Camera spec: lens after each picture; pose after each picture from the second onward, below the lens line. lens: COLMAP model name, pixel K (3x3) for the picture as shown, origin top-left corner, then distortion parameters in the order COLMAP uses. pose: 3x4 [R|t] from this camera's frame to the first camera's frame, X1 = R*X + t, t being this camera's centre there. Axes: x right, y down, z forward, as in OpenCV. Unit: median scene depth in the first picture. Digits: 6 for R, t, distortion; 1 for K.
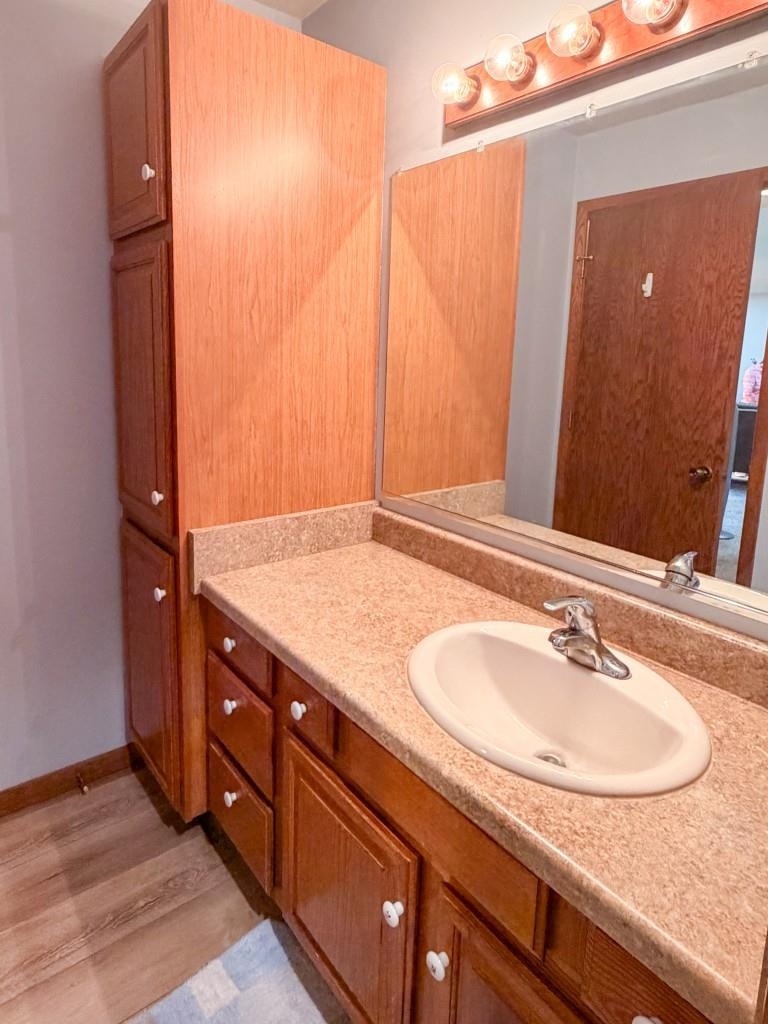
lens RADIAL K [[620.9, 0, 380.1], [0, 620.9, 460.0], [0, 0, 1]] dist [0.000626, -0.000627]
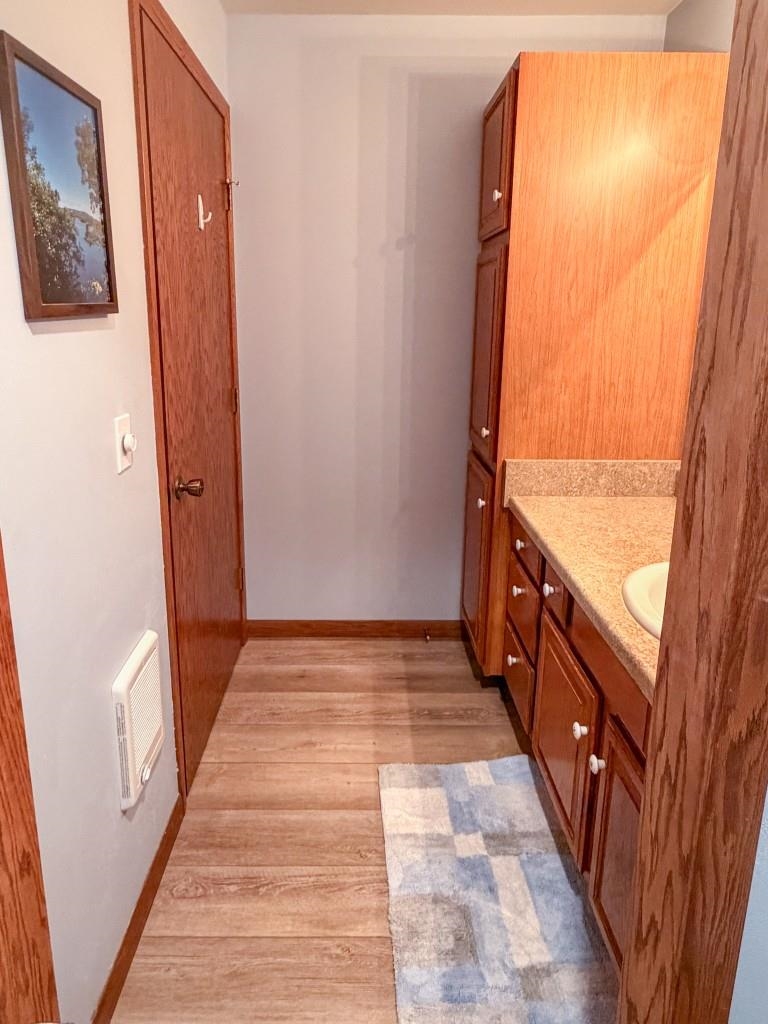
lens RADIAL K [[620.9, 0, 380.1], [0, 620.9, 460.0], [0, 0, 1]] dist [0.000626, -0.000627]
pose [[0.807177, 0.118515, -0.578291, 0.246238], [-0.089258, 0.992879, 0.078894, 0.032165], [0.583523, -0.012064, 0.812007, -0.244217]]
